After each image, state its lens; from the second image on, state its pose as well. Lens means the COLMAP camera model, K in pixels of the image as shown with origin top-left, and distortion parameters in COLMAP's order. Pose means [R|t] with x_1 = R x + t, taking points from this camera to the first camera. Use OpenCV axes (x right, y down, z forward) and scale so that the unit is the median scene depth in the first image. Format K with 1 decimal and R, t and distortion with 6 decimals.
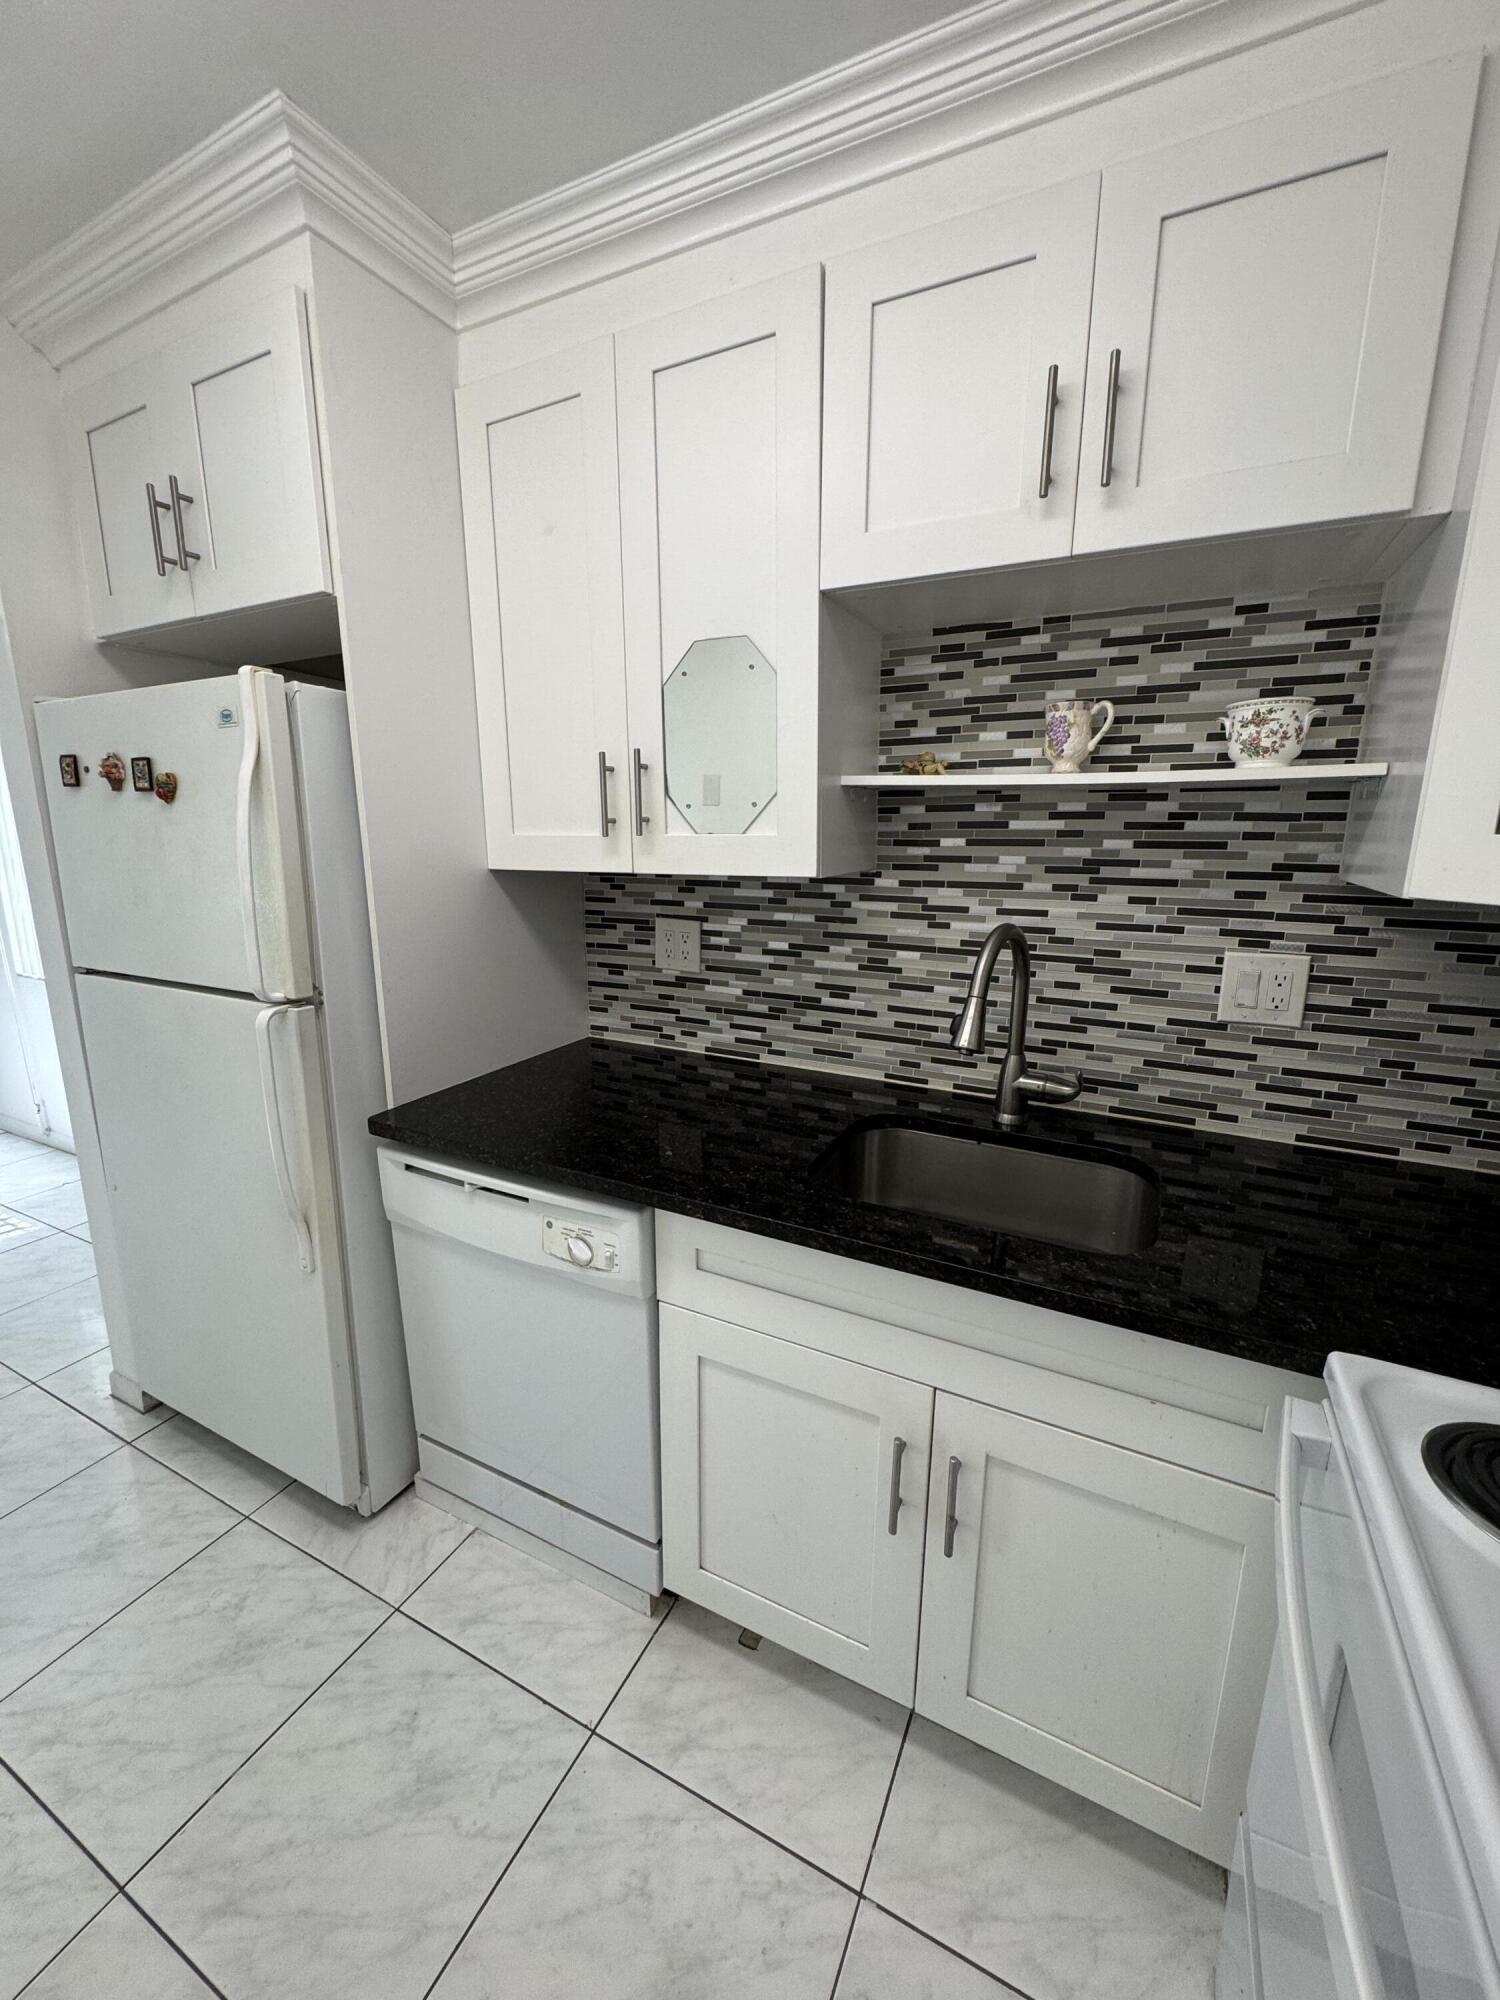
lens RADIAL K [[796.9, 0, 750.0], [0, 796.9, 1000.0], [0, 0, 1]] dist [-0.003618, -0.000376]
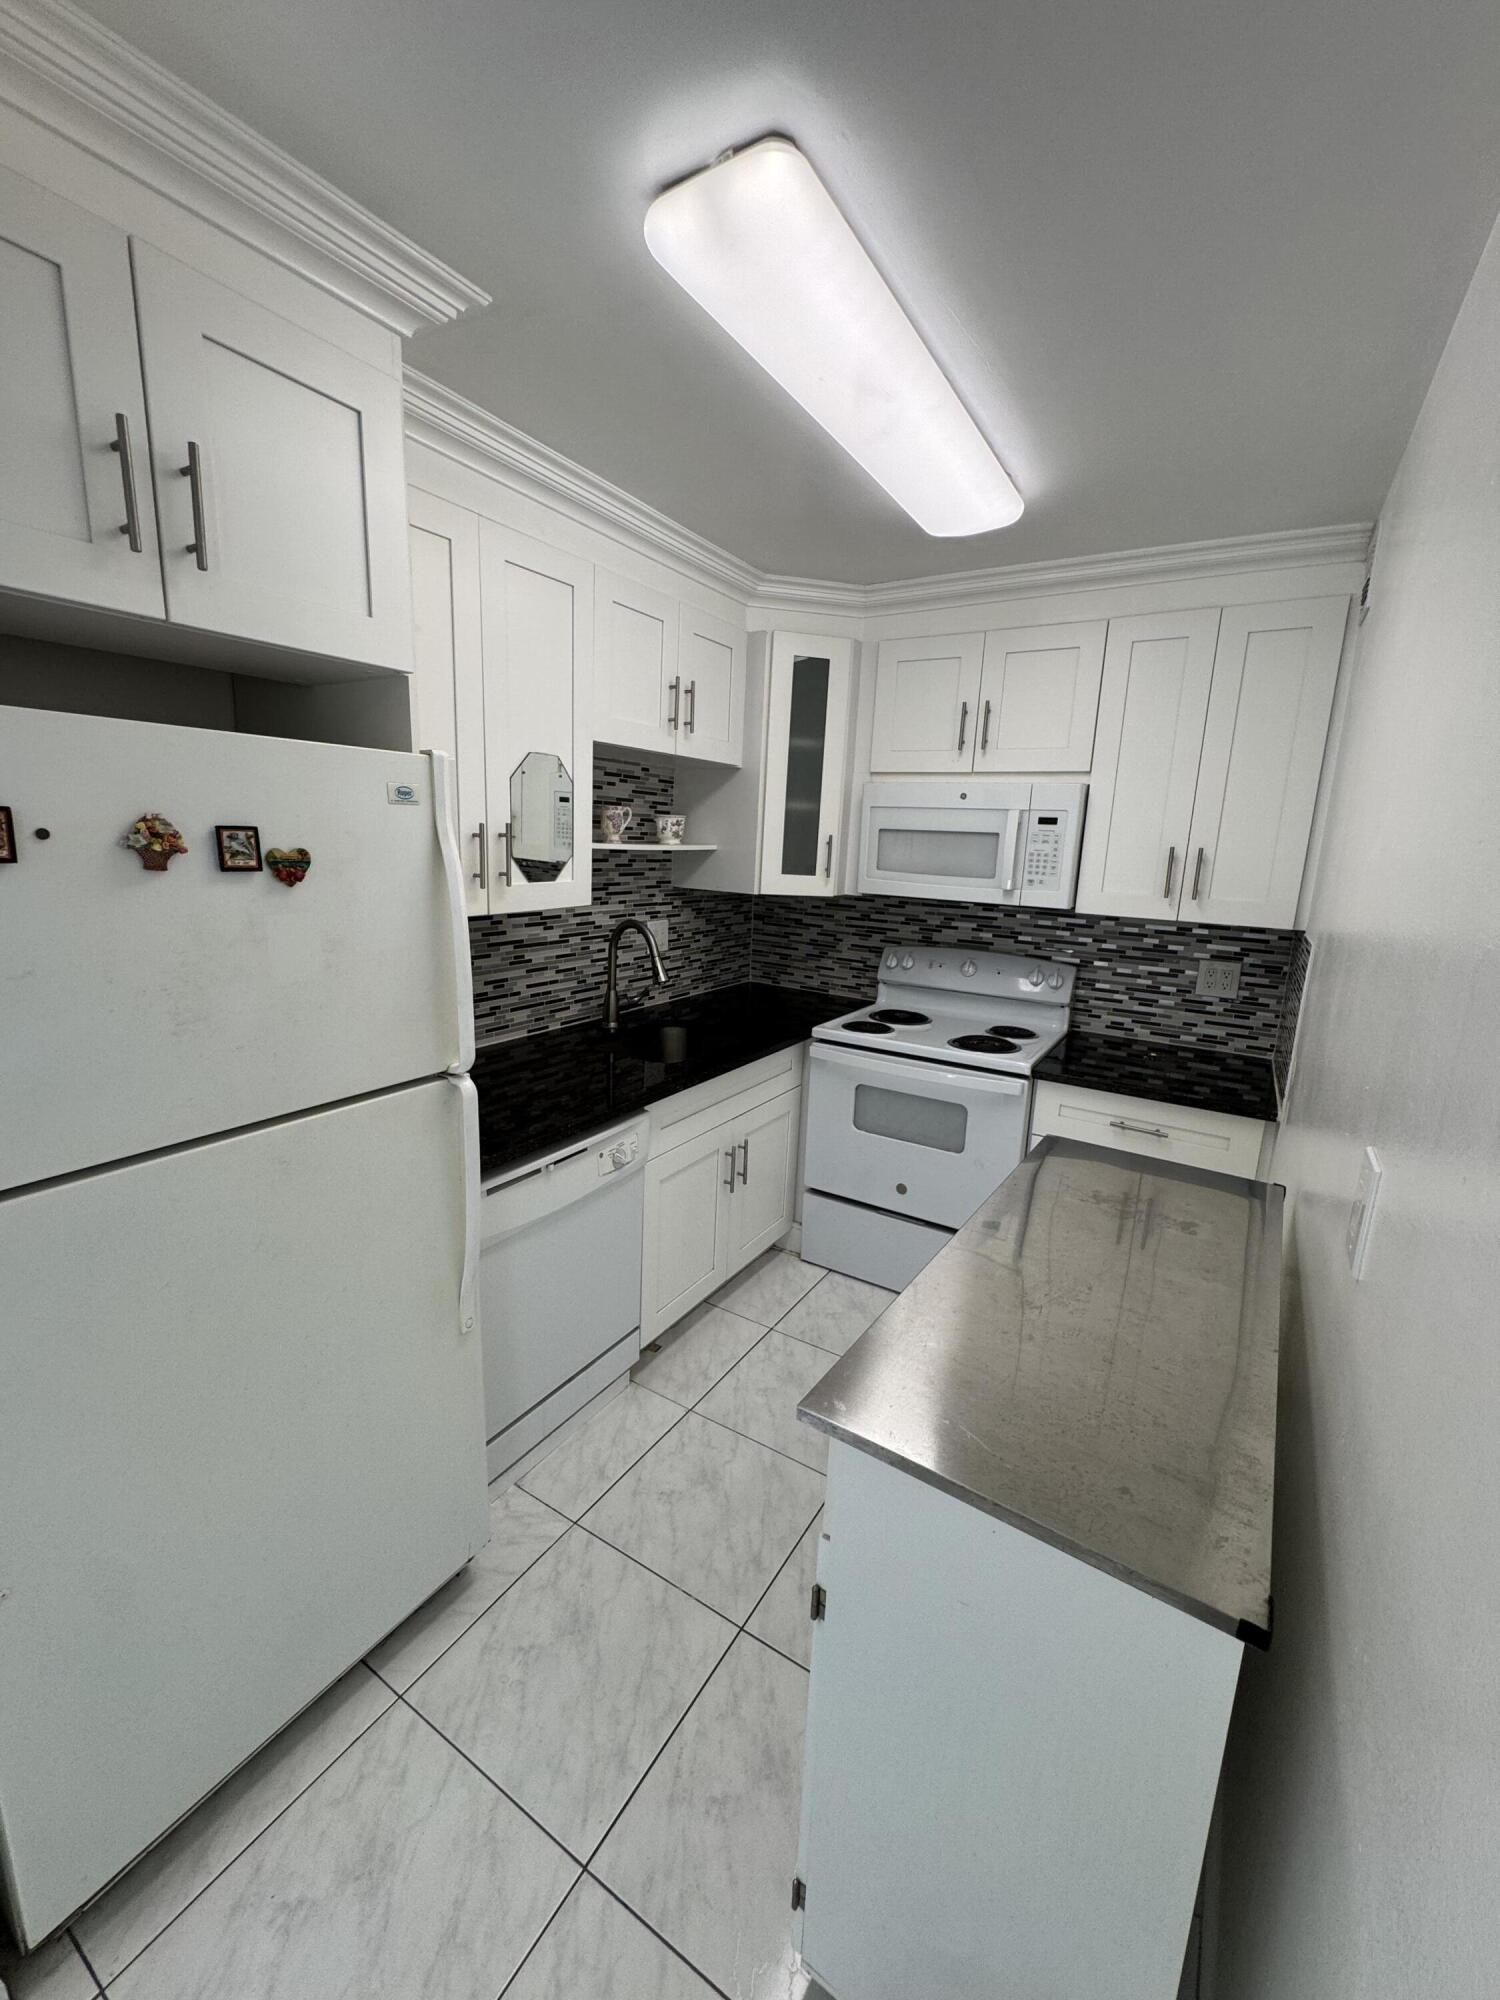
lens RADIAL K [[796.9, 0, 750.0], [0, 796.9, 1000.0], [0, 0, 1]] dist [-0.003618, -0.000376]
pose [[0.088847, -0.205335, 0.974651, -1.562717], [0.168516, 0.967513, 0.188470, -0.220455], [-0.981687, 0.147499, 0.120563, 0.498649]]
